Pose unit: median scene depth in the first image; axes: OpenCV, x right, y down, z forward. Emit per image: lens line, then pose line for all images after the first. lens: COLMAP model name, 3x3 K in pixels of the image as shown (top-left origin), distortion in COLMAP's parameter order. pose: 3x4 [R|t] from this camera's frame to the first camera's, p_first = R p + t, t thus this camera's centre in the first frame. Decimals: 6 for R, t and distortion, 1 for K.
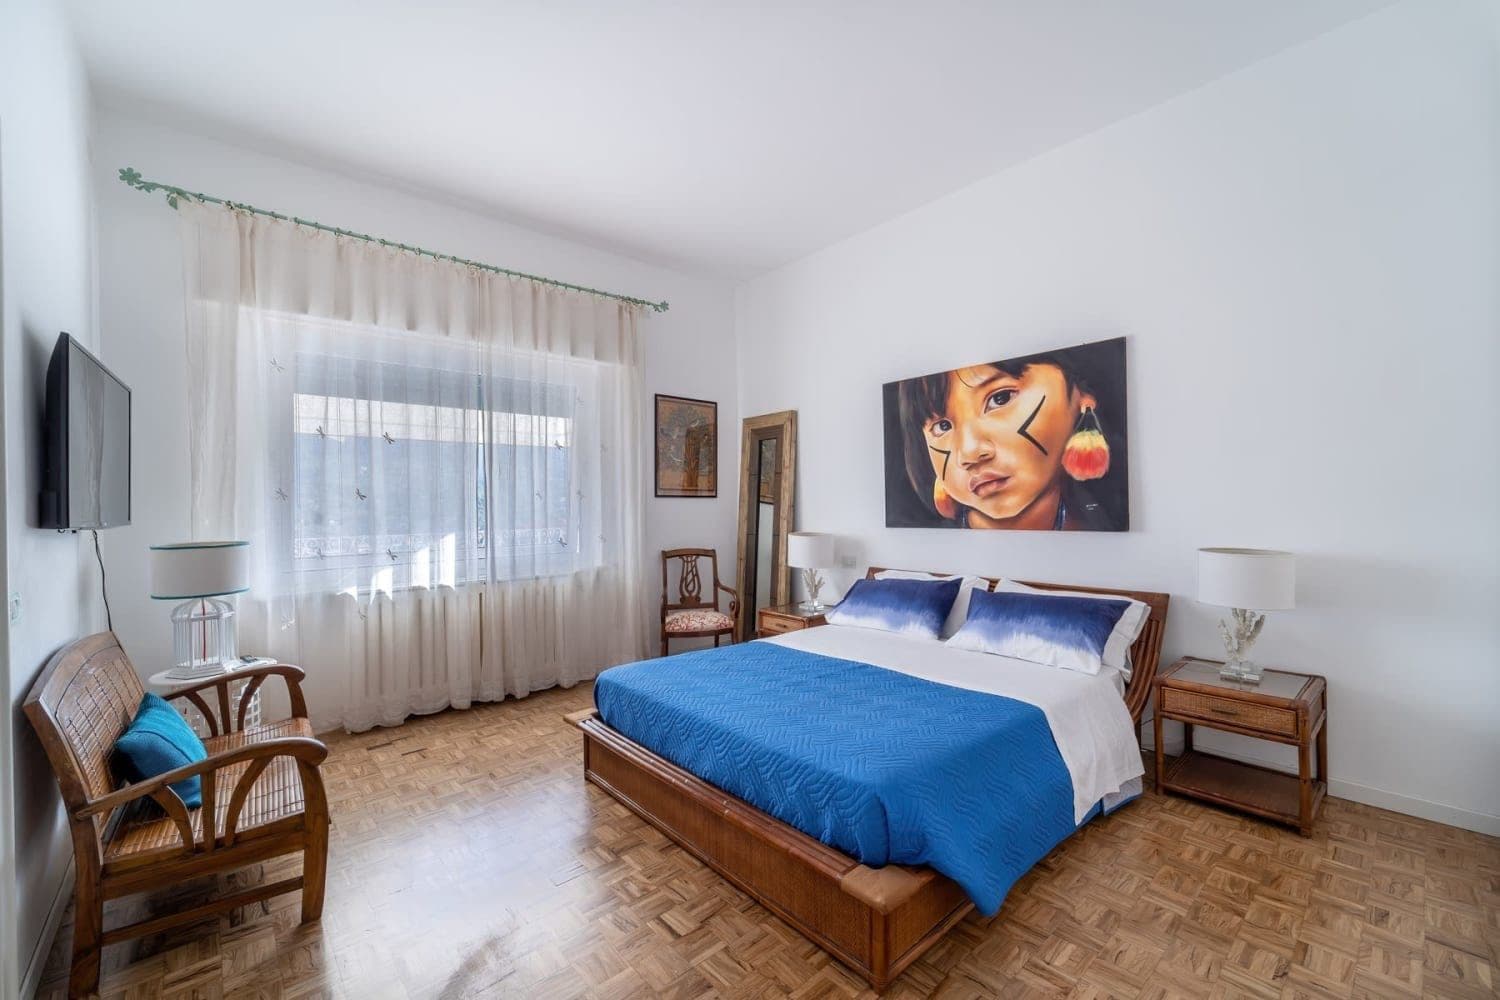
lens RADIAL K [[610.0, 0, 746.6], [0, 610.0, 503.9], [0, 0, 1]] dist [0.004962, -0.000621]
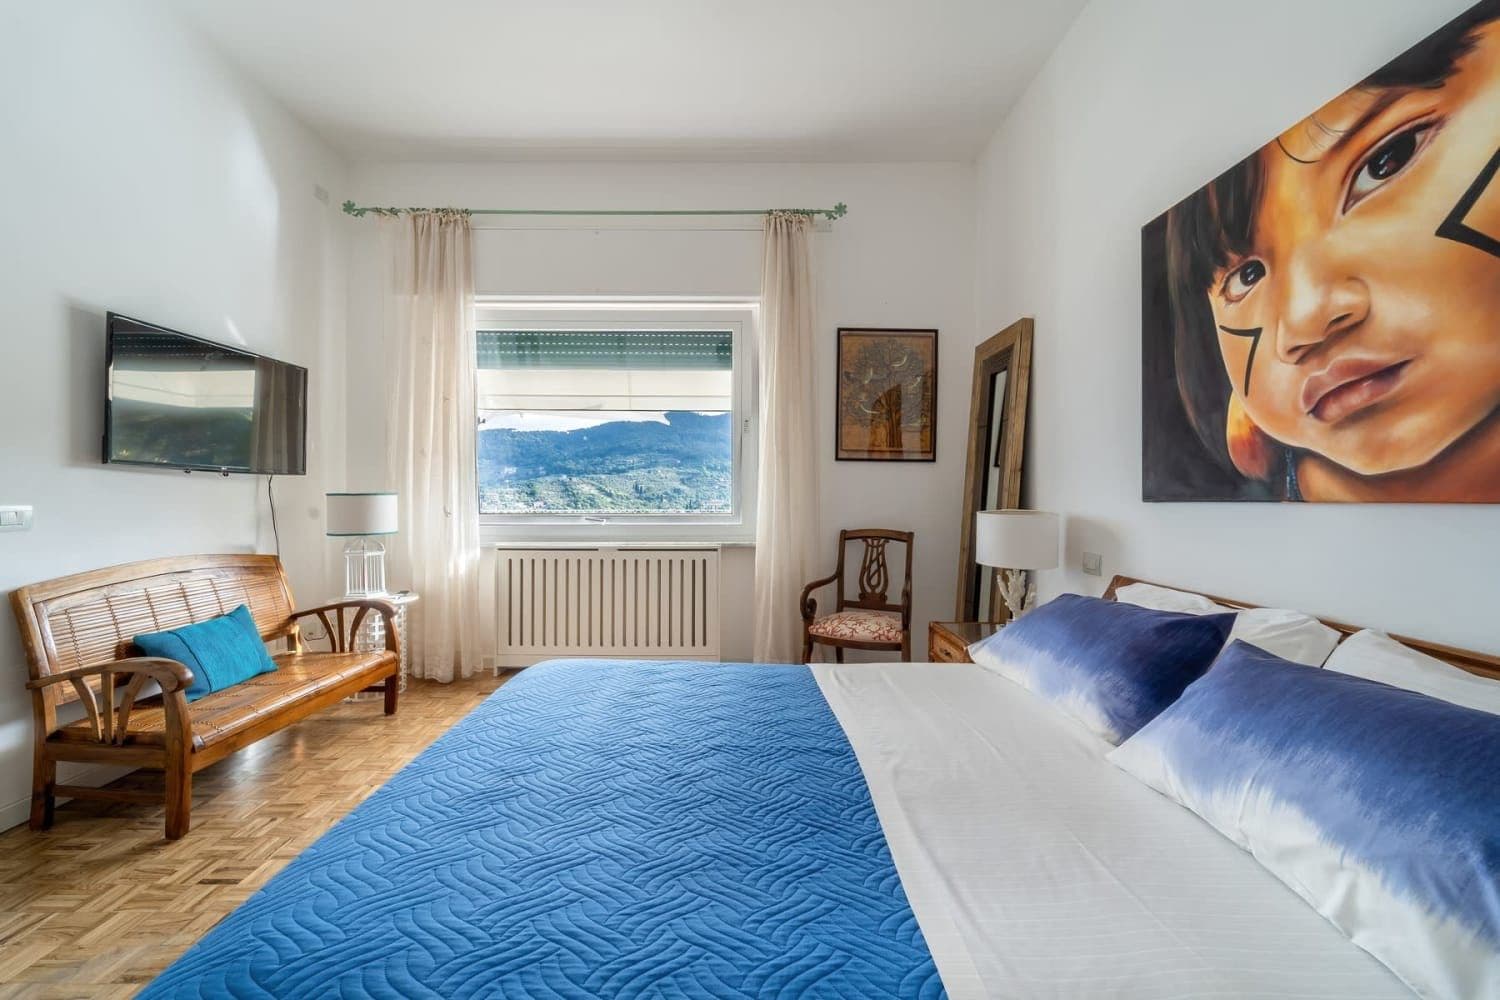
lens RADIAL K [[610.0, 0, 750.4], [0, 610.0, 496.5], [0, 0, 1]] dist [0.004962, -0.000621]
pose [[0.753632, 0.015110, -0.657123, 0.341847], [-0.014295, 0.999876, 0.006597, 0.038060], [0.657141, 0.004422, 0.753755, 0.413750]]
